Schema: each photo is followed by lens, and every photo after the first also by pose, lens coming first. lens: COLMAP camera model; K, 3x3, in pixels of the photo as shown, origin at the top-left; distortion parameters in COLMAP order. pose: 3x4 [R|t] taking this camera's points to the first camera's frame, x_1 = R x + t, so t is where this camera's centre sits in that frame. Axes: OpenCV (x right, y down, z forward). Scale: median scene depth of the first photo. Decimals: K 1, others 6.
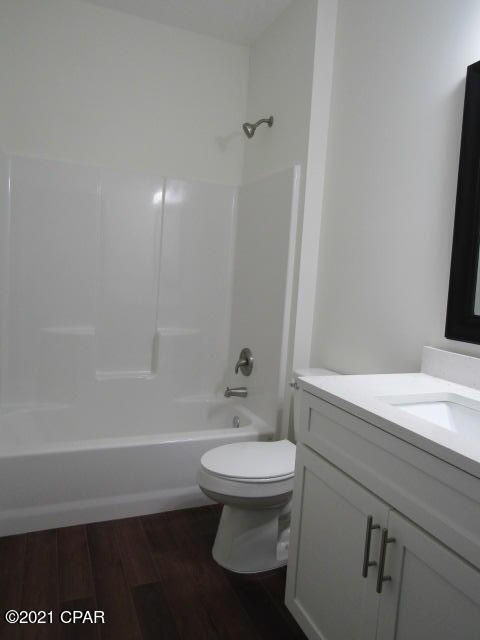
lens RADIAL K [[454.4, 0, 240.0], [0, 454.4, 320.0], [0, 0, 1]] dist [-0.011625, -0.002153]
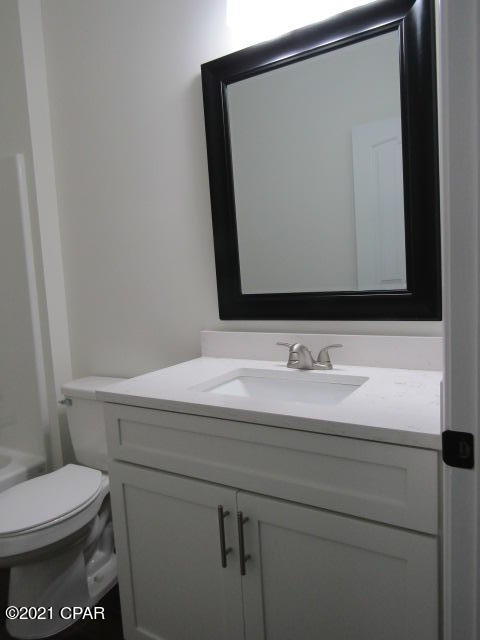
lens RADIAL K [[454.4, 0, 240.0], [0, 454.4, 320.0], [0, 0, 1]] dist [-0.011625, -0.002153]
pose [[0.800491, -0.162977, 0.576760, -0.121750], [0.161321, 0.985393, 0.054547, -0.010018], [-0.577225, 0.049379, 0.815091, 0.095721]]
